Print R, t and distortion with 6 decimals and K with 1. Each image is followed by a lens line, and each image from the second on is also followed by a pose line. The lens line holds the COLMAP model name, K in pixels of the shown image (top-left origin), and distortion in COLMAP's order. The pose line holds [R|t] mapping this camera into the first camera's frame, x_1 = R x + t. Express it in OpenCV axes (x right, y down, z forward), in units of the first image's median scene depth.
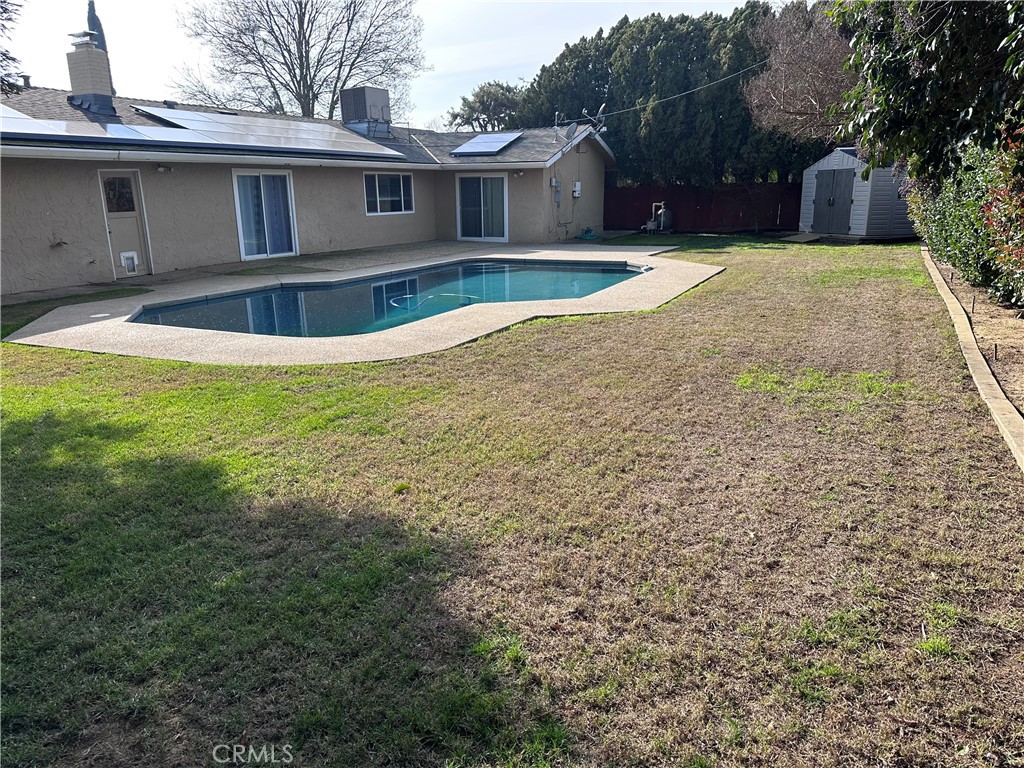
lens RADIAL K [[721.4, 0, 508.2], [0, 721.4, 386.9], [0, 0, 1]] dist [0.094890, -0.119745]
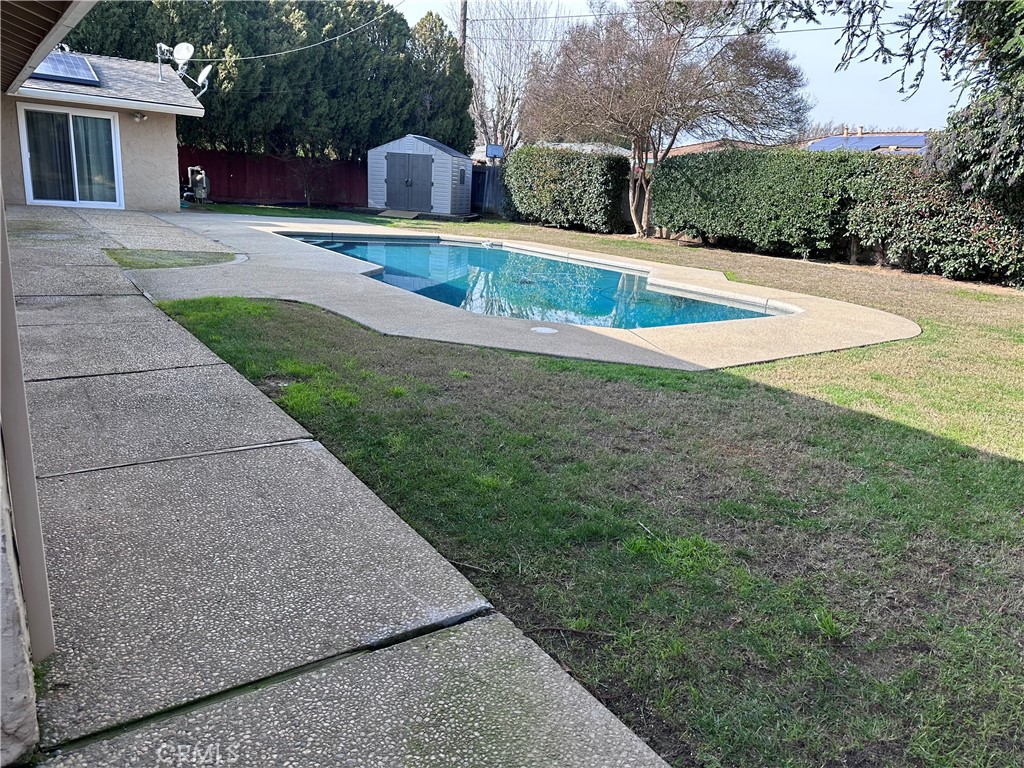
lens RADIAL K [[721.4, 0, 508.2], [0, 721.4, 386.9], [0, 0, 1]] dist [0.094890, -0.119745]
pose [[0.485775, -0.184526, 0.854384, -0.480122], [0.152233, 0.980385, 0.125185, -0.056586], [-0.860725, 0.069254, 0.504338, 0.300810]]
